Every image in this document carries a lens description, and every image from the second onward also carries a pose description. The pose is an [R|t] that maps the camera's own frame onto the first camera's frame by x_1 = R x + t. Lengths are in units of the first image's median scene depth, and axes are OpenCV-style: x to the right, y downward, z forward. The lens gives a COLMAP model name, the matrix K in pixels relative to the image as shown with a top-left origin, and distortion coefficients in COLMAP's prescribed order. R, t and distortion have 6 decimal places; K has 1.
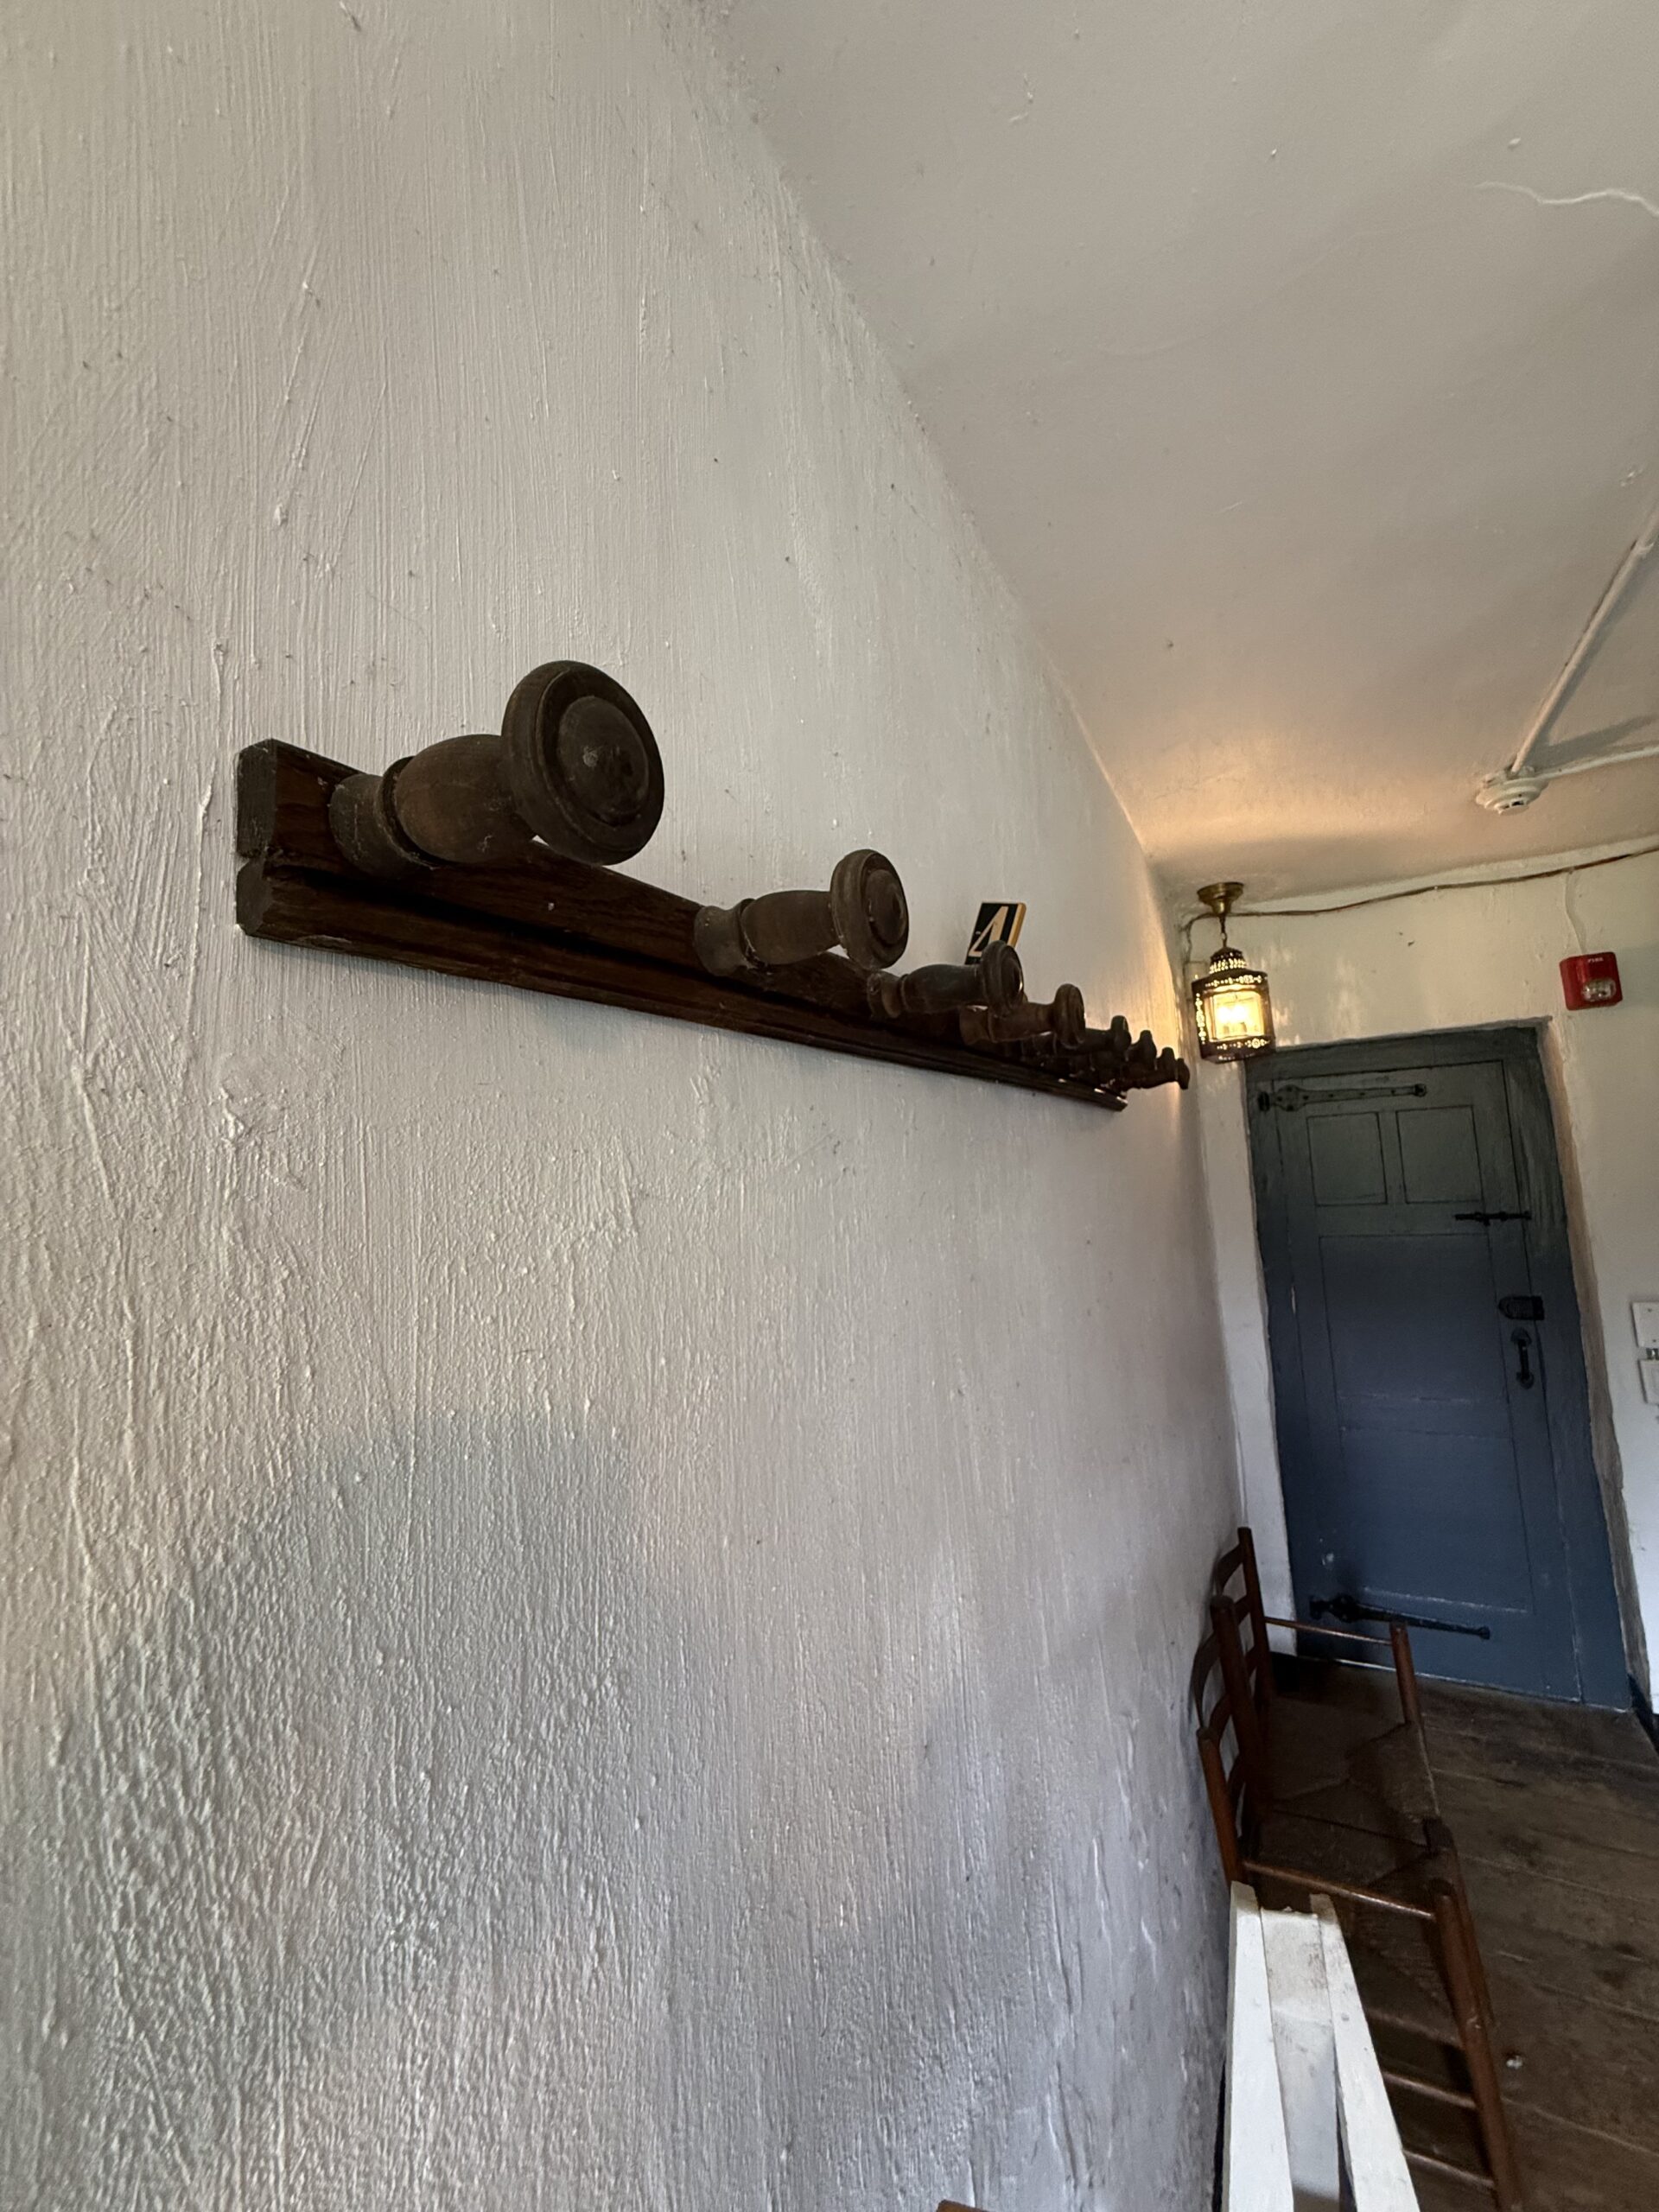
lens RADIAL K [[882.1, 0, 829.7], [0, 882.1, 1095.2], [0, 0, 1]] dist [0.000668, 0.000231]
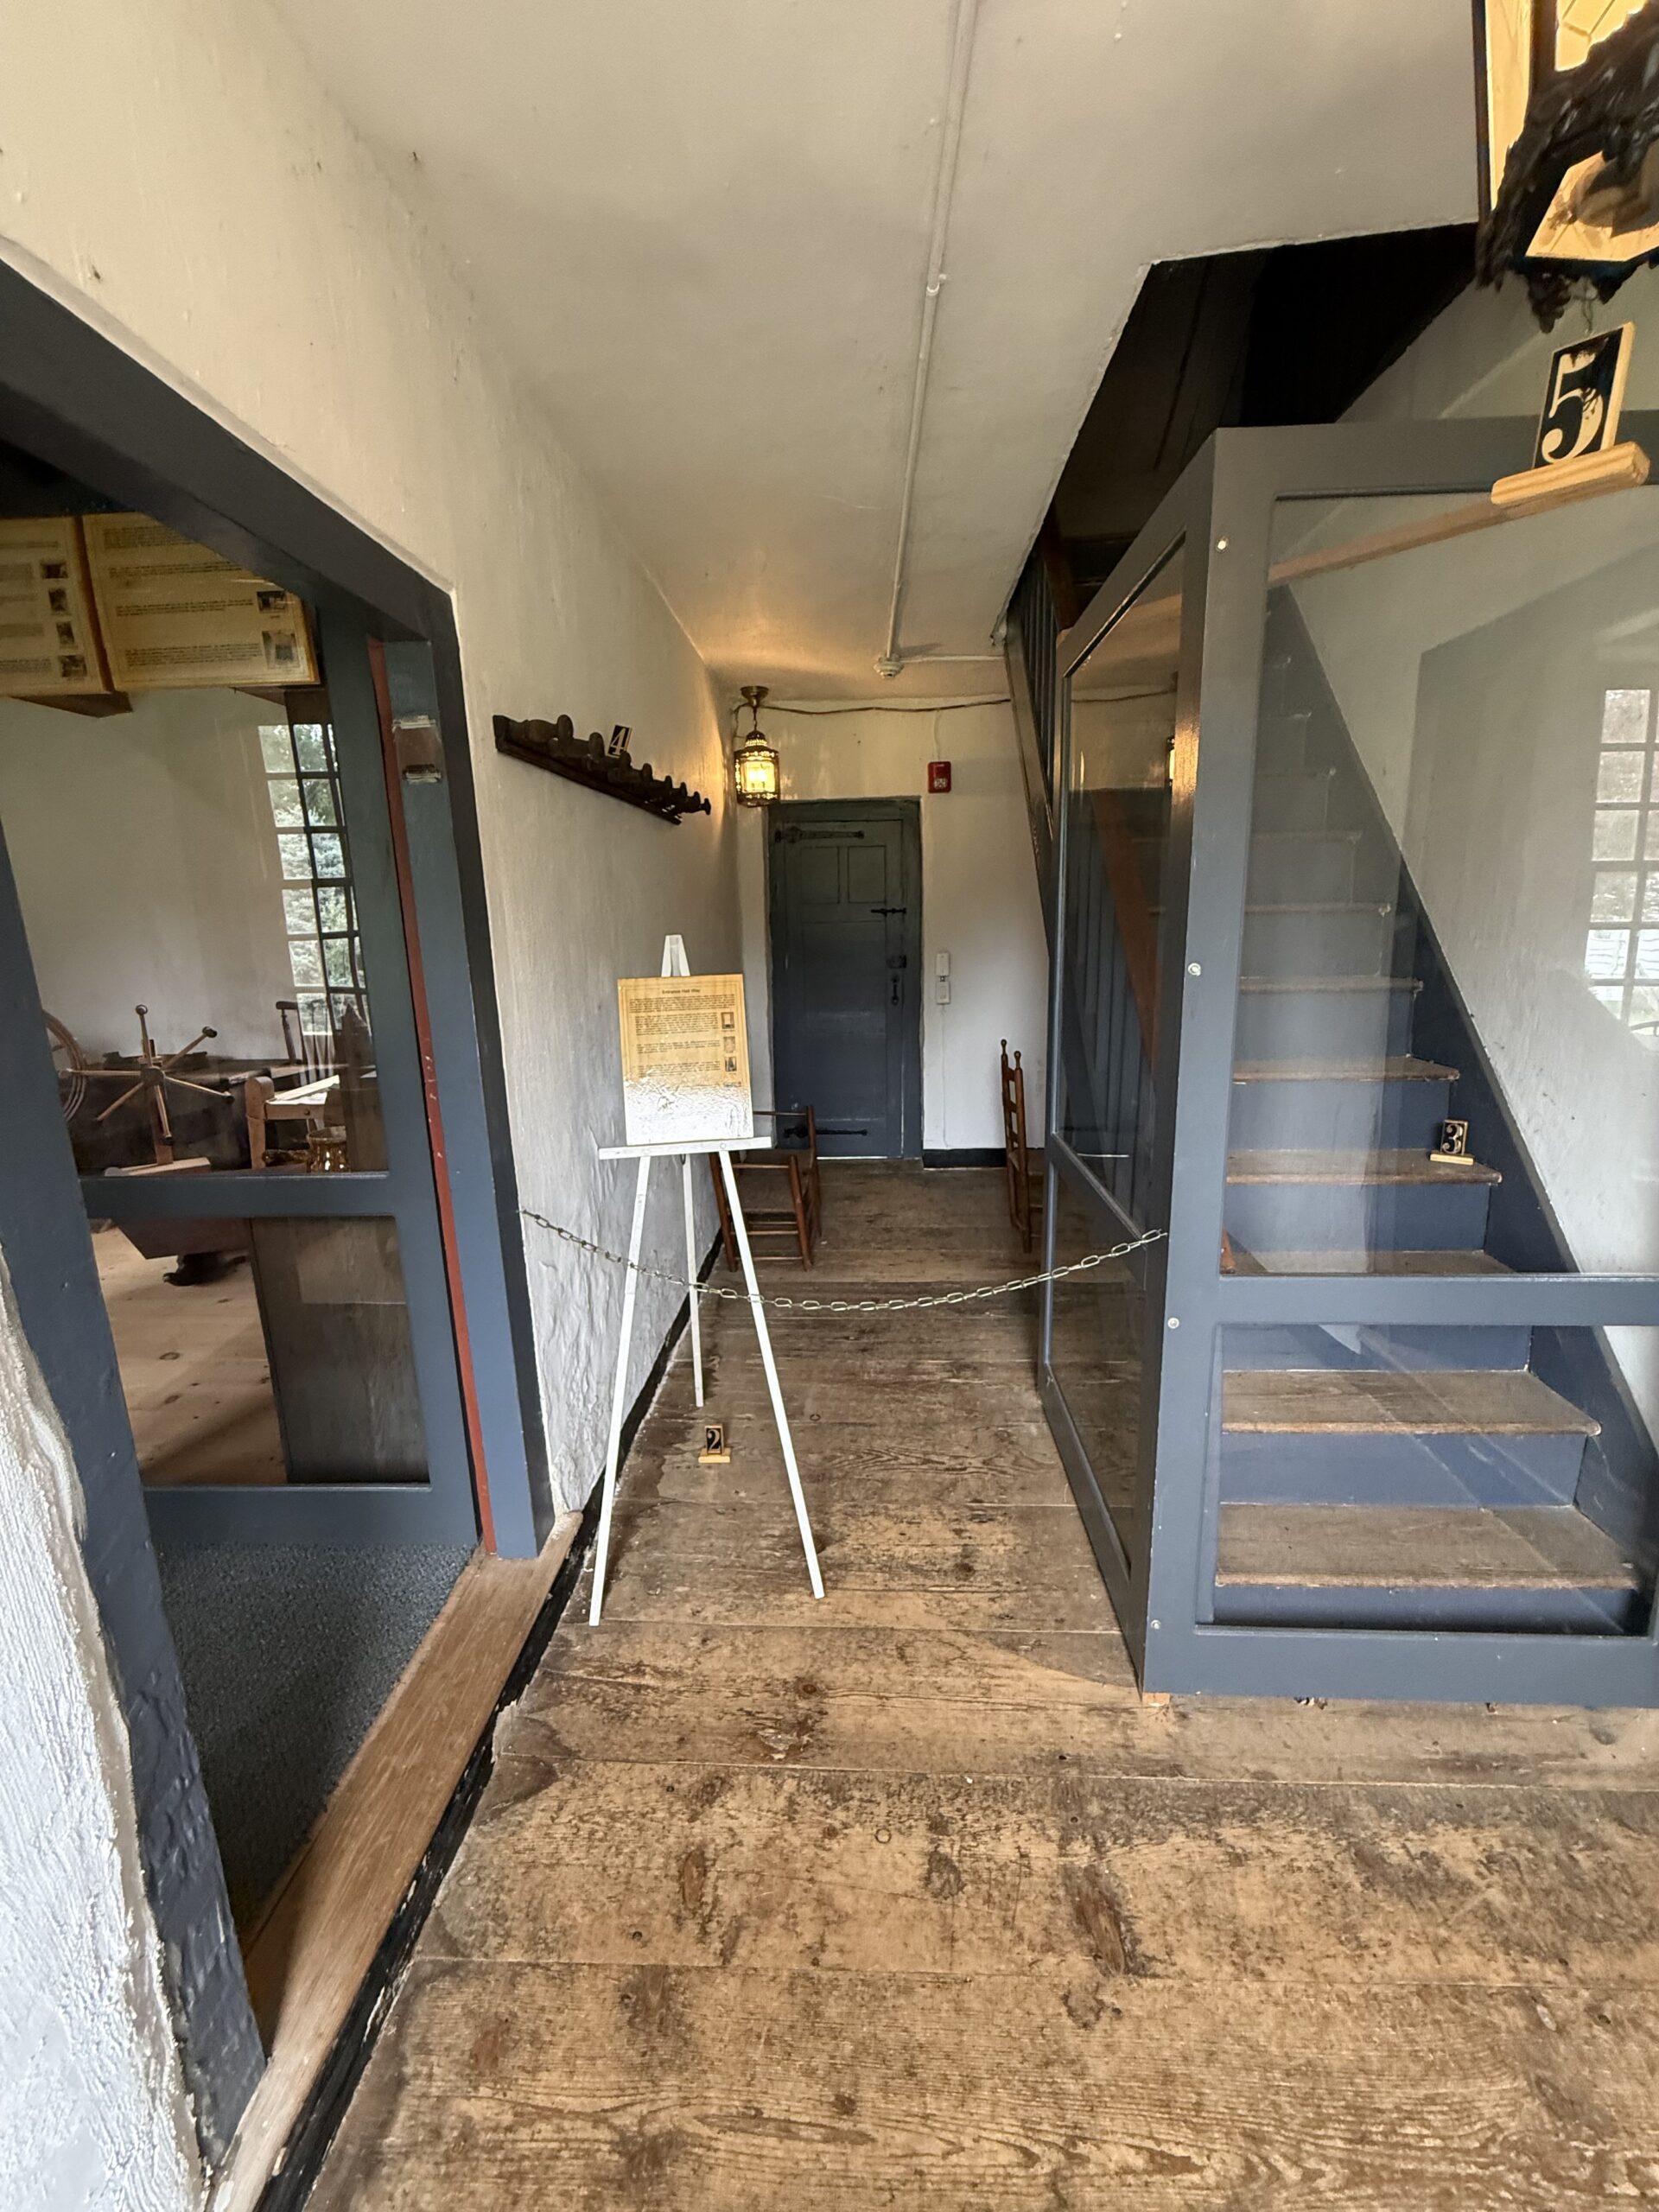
lens RADIAL K [[882.1, 0, 829.7], [0, 882.1, 1095.2], [0, 0, 1]] dist [0.000668, 0.000231]
pose [[0.901645, -0.051011, 0.429458, -0.142308], [-0.072006, 0.961452, 0.265377, 0.031520], [-0.426440, -0.270200, 0.863216, -0.598866]]
